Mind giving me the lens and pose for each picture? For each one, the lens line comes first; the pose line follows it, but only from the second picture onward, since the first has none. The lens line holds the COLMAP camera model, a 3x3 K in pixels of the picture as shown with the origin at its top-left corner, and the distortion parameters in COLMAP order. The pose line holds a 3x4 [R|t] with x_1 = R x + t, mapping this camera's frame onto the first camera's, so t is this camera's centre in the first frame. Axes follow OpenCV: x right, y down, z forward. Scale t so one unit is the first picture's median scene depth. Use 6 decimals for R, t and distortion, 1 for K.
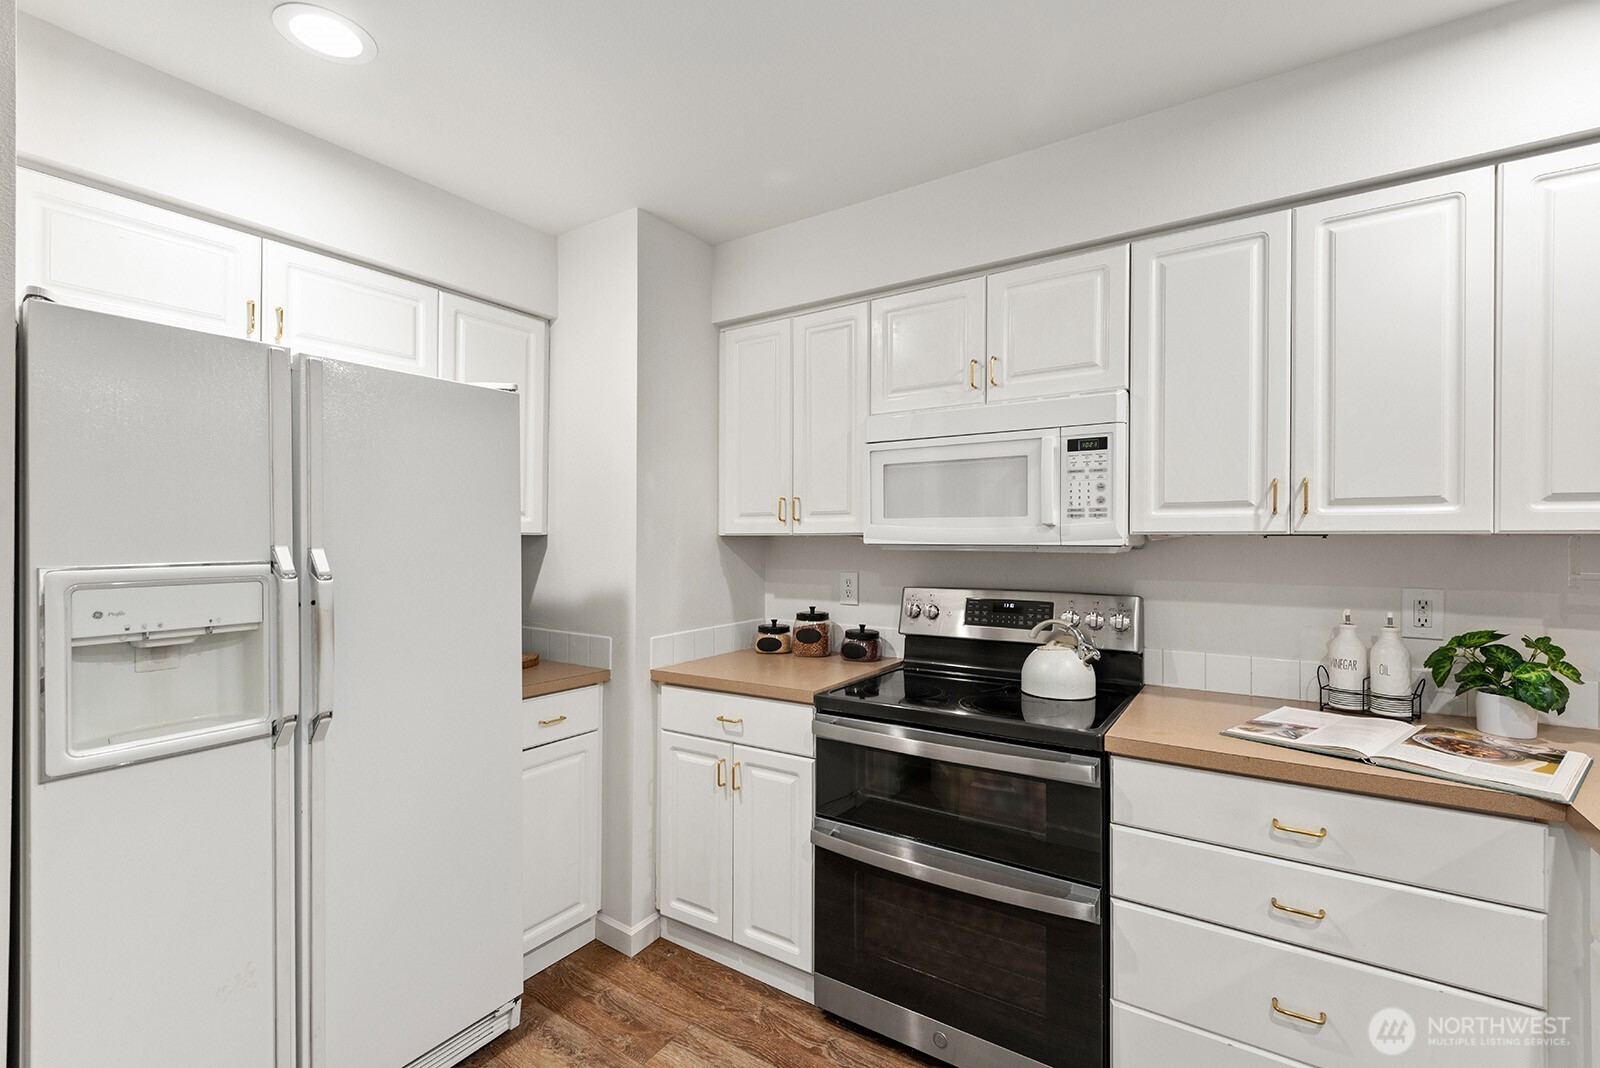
lens RADIAL K [[697.1, 0, 804.0], [0, 697.1, 532.6], [0, 0, 1]] dist [0.010877, -0.002257]
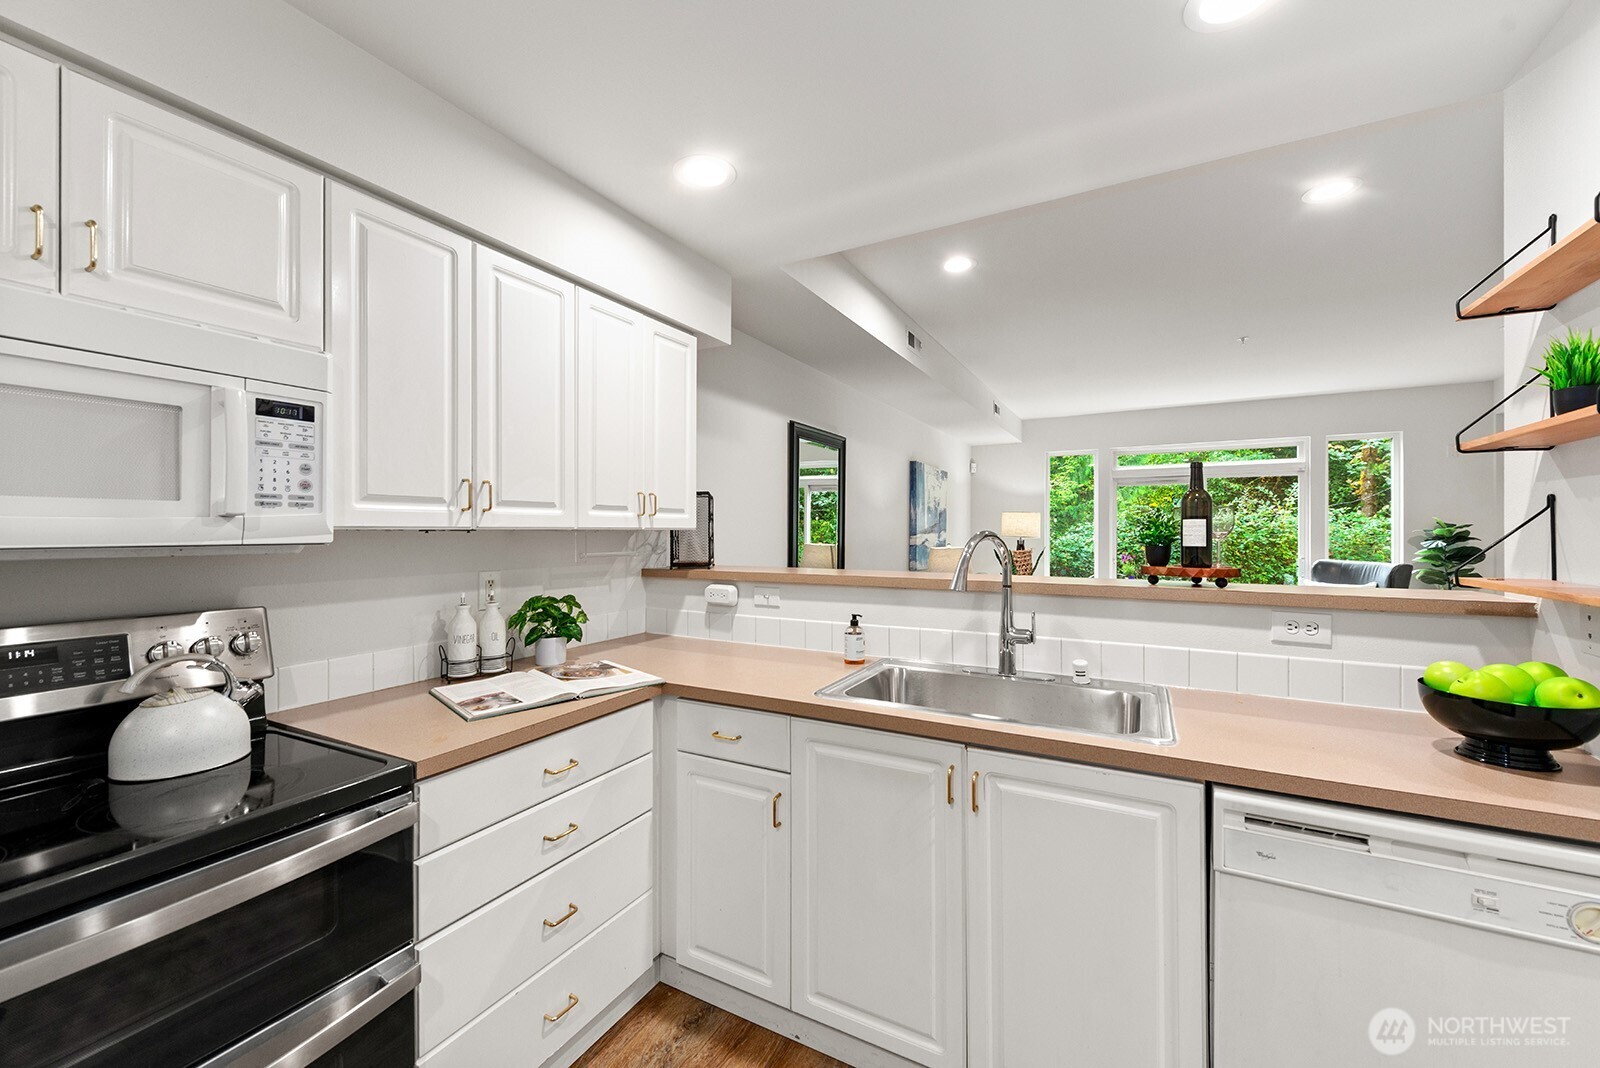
lens RADIAL K [[638.7, 0, 788.9], [0, 638.7, 531.0], [0, 0, 1]] dist [0.010371, -0.000526]
pose [[-0.072079, -0.000498, 0.997399, -0.334513], [-0.005072, 0.999987, 0.000132, 0.001695], [-0.997386, -0.005049, -0.072081, 0.507395]]
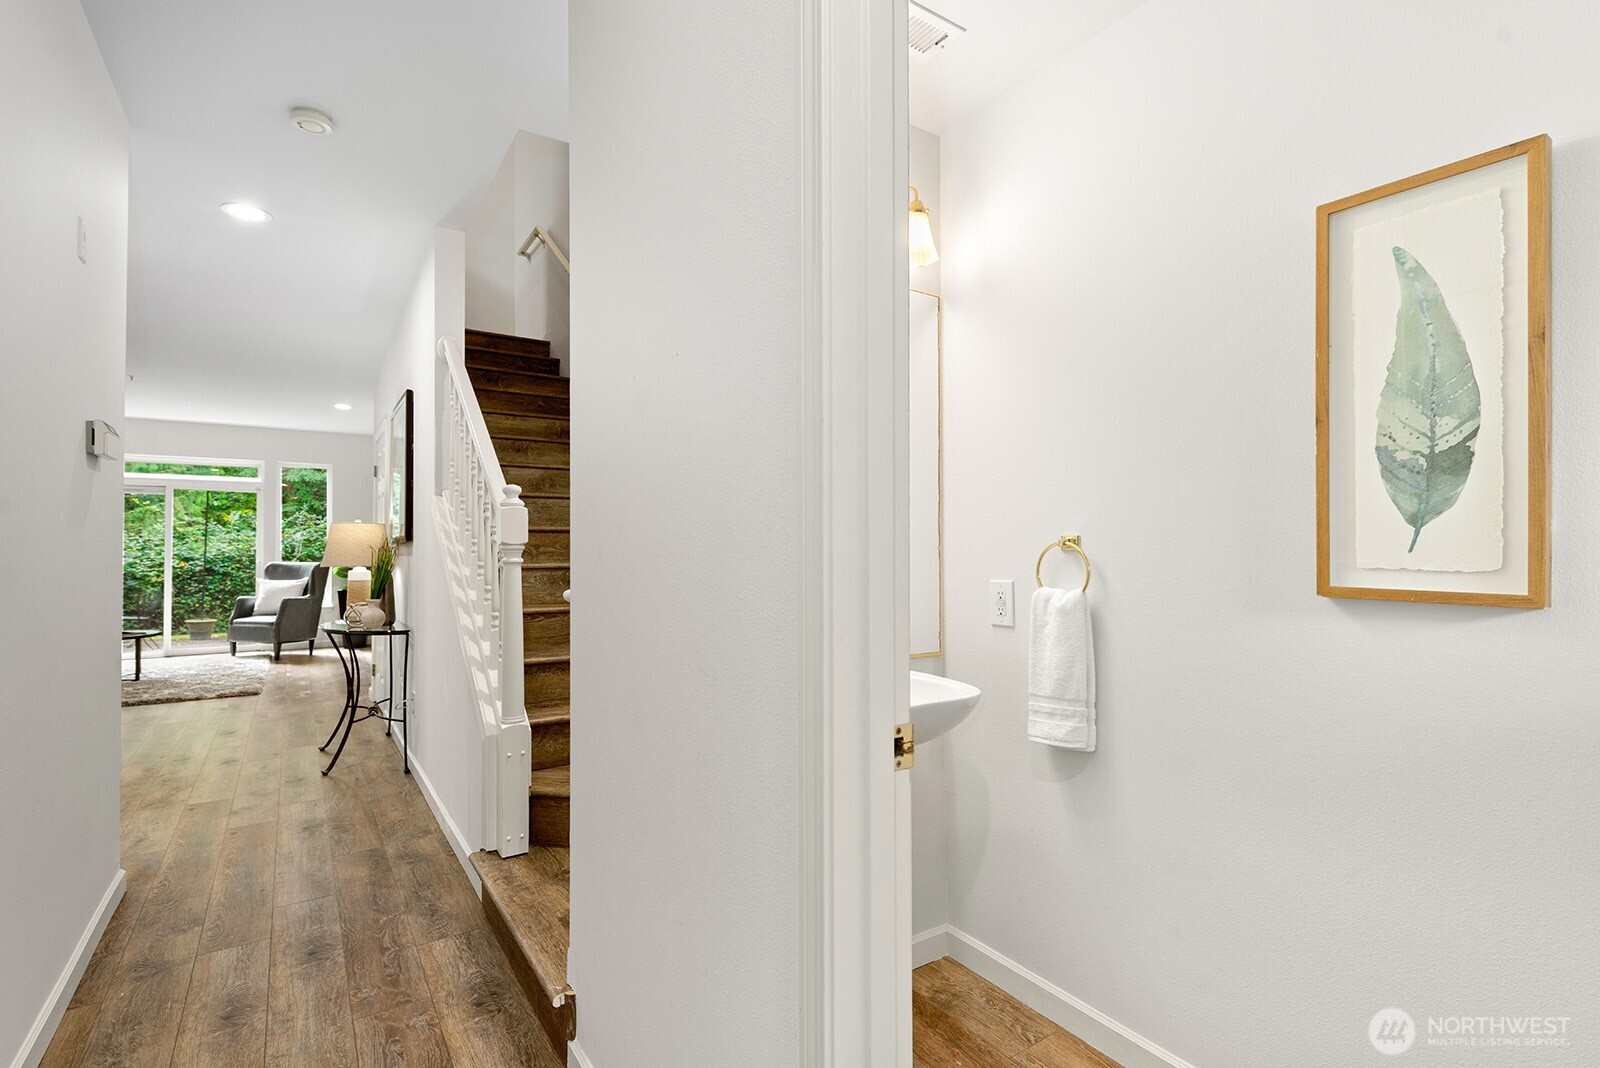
lens RADIAL K [[760.9, 0, 800.0], [0, 760.9, 535.2], [0, 0, 1]] dist [-0.003758, -0.000356]
pose [[-0.920376, 0.015097, 0.390744, -2.260940], [0.007629, 0.999757, -0.020659, 0.093863], [-0.390961, -0.016033, -0.920268, 0.639620]]
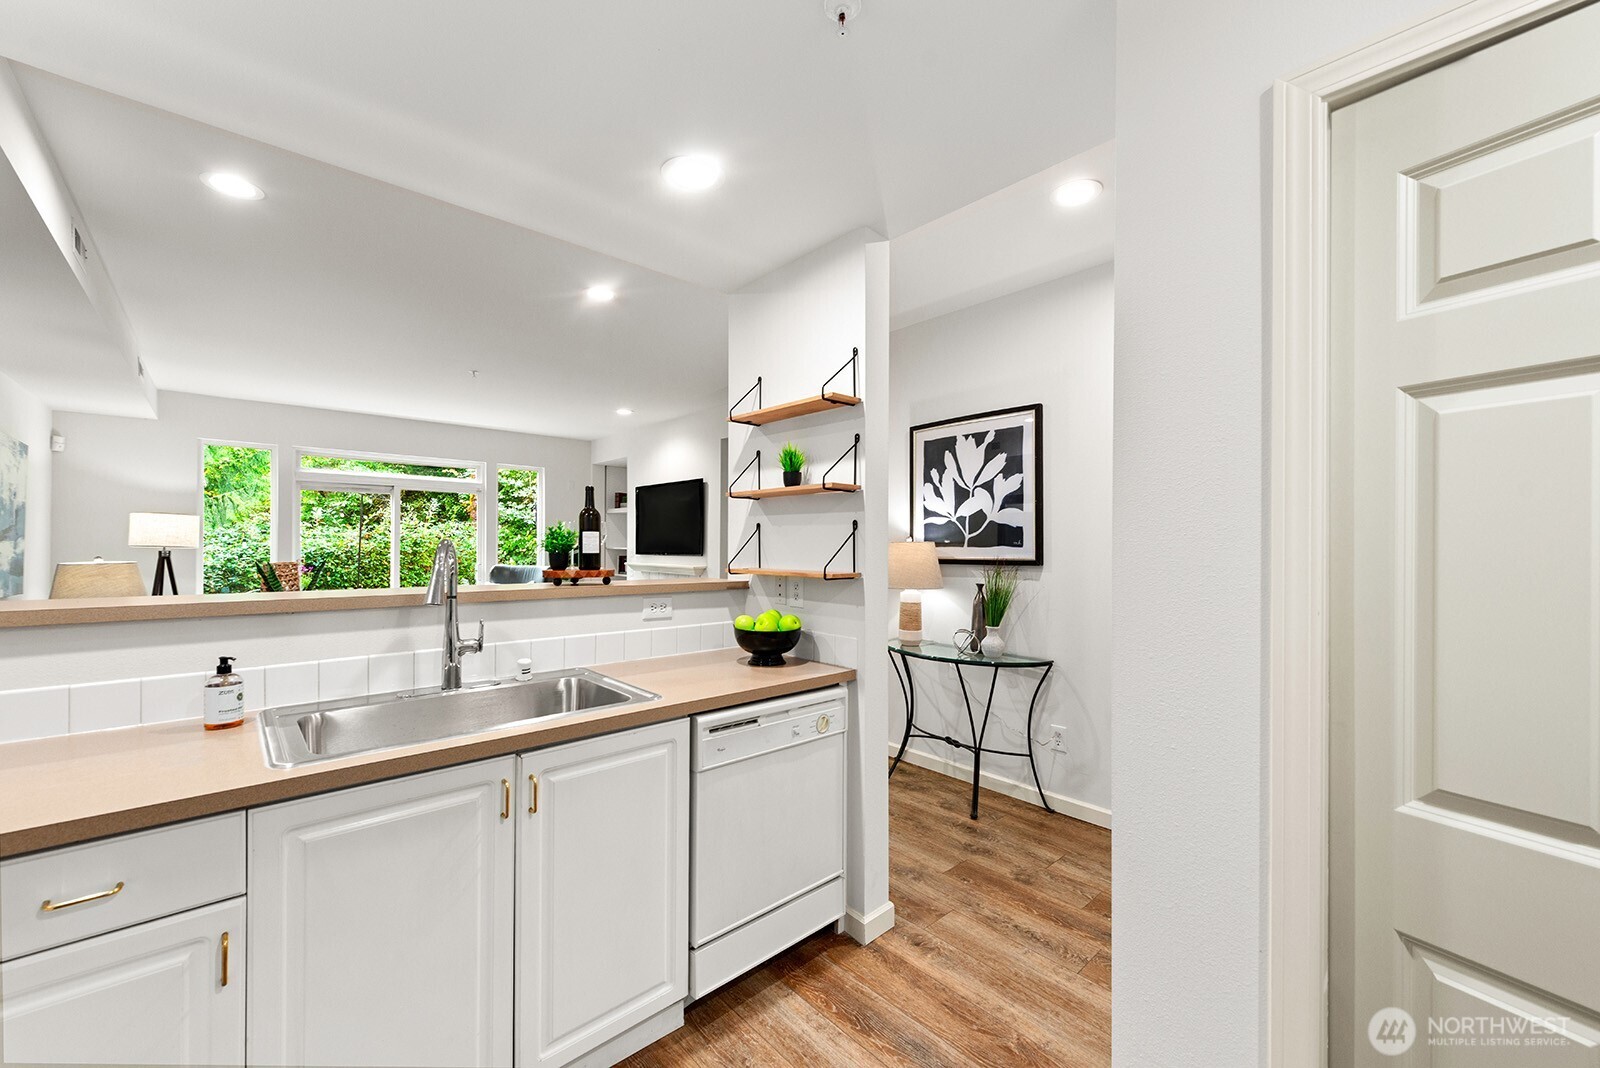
lens RADIAL K [[638.7, 0, 804.5], [0, 638.7, 545.2], [0, 0, 1]] dist [0.010371, -0.000526]
pose [[-0.968605, -0.007509, 0.248492, -0.096577], [-0.008447, 0.999961, -0.002708, 0.007091], [-0.248462, -0.004722, -0.968630, 0.919502]]
